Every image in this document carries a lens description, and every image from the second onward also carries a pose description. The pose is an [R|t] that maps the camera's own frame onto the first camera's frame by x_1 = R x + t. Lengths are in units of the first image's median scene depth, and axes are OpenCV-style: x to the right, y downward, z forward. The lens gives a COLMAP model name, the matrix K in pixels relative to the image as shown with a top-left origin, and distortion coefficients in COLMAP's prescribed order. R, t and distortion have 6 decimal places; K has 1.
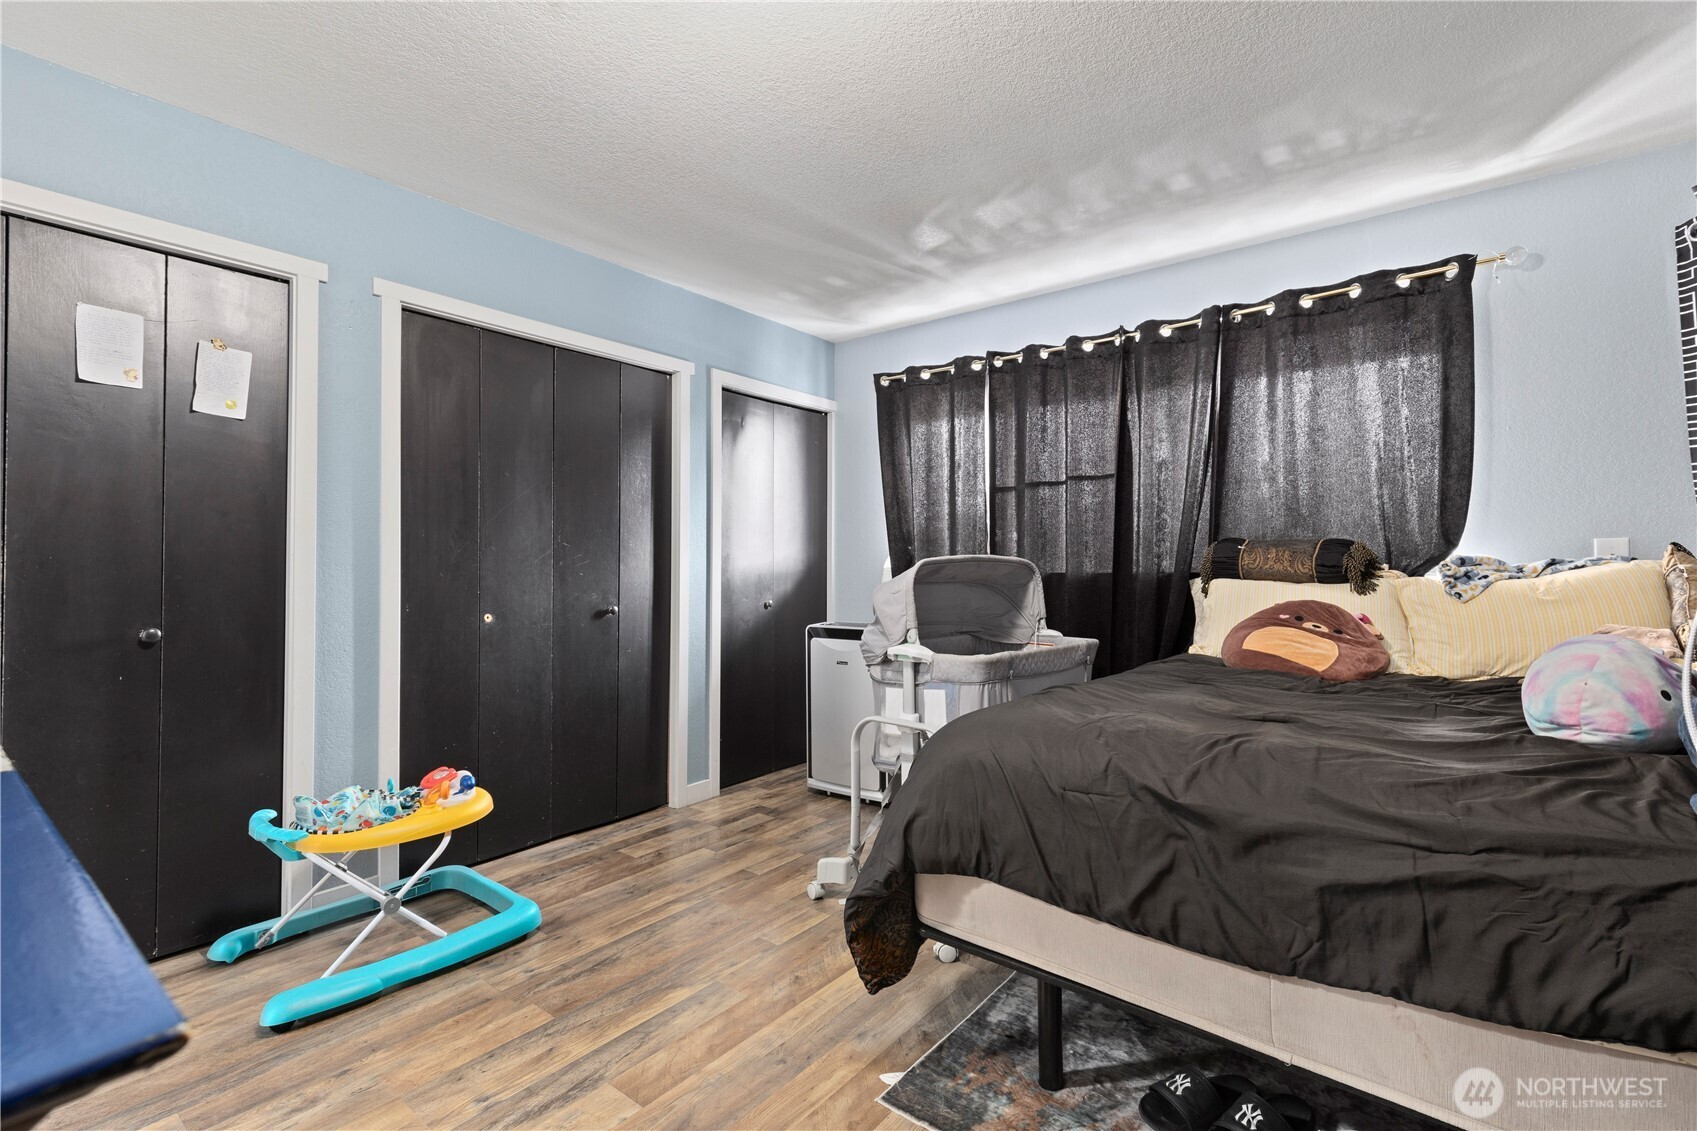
lens RADIAL K [[761.6, 0, 852.7], [0, 761.6, 561.5], [0, 0, 1]] dist [0.003439, 0.000518]
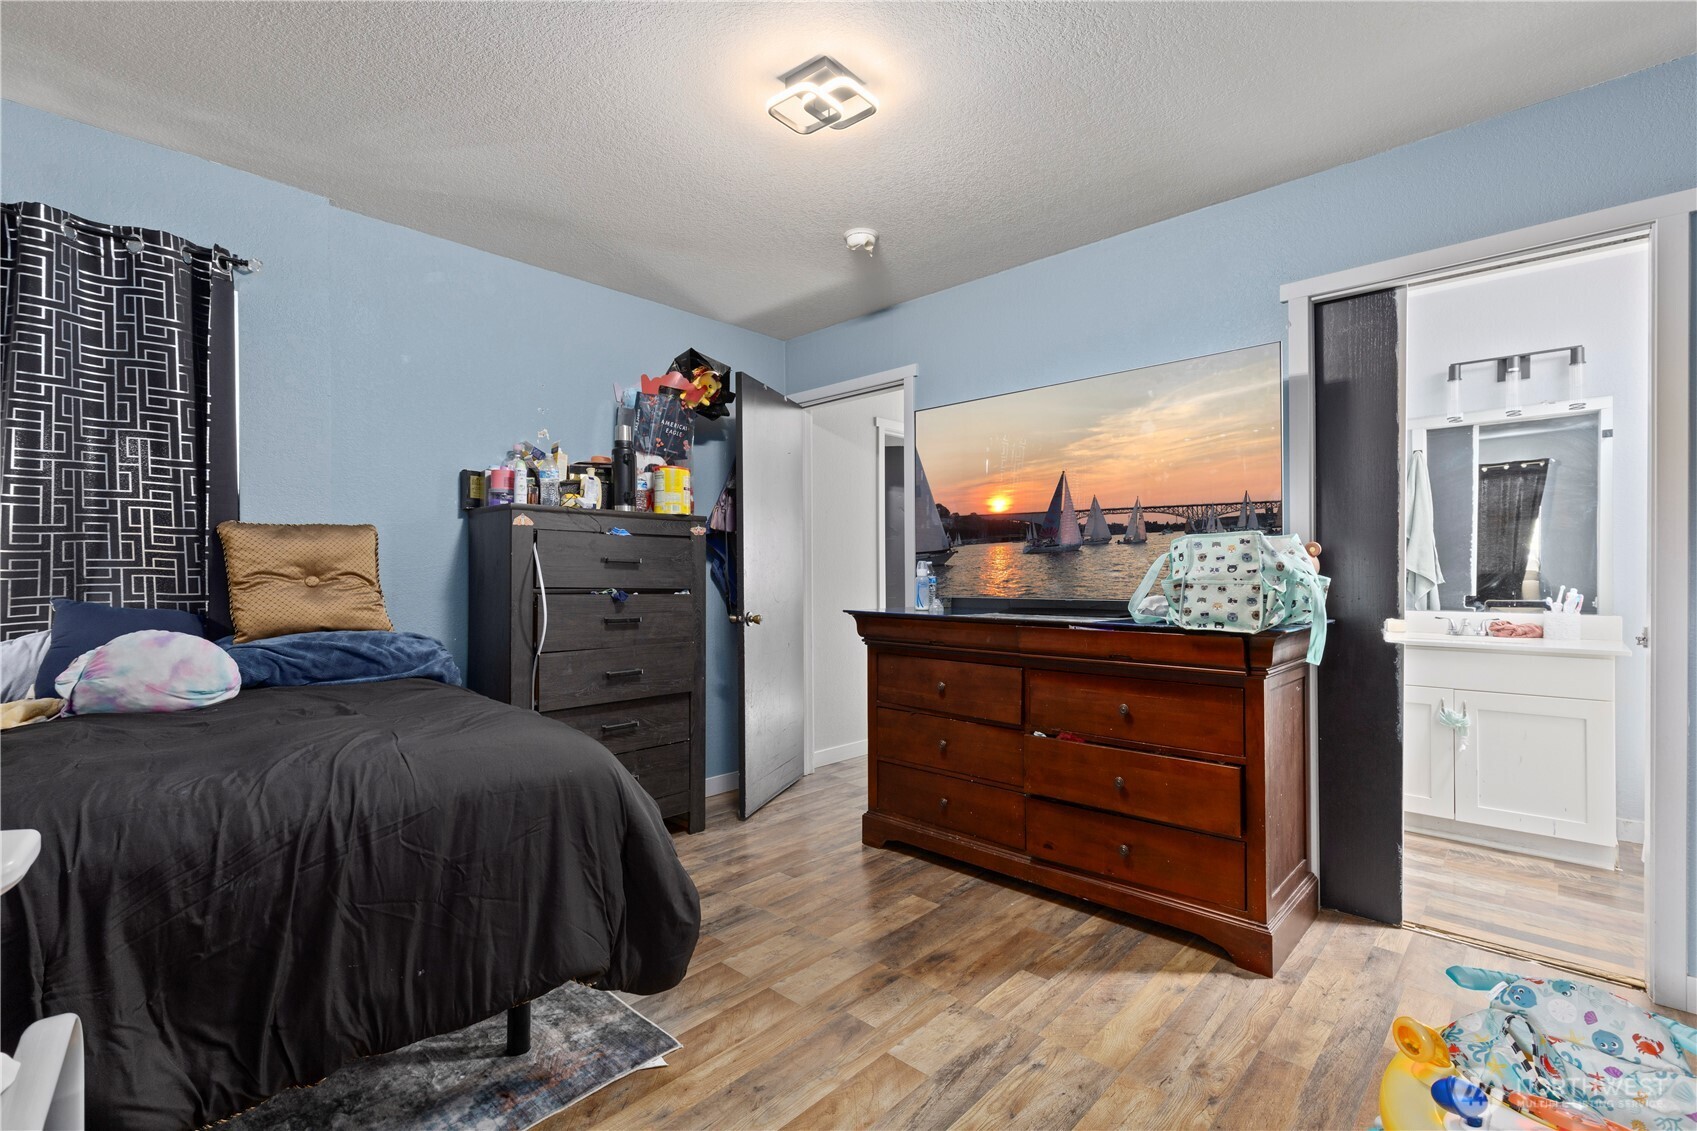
lens RADIAL K [[761.6, 0, 846.2], [0, 761.6, 569.8], [0, 0, 1]] dist [0.003439, 0.000518]
pose [[-0.996544, 0.003860, 0.082983, -0.294477], [0.004603, 0.999951, 0.008766, -0.007259], [-0.082945, 0.009118, -0.996512, 2.003499]]
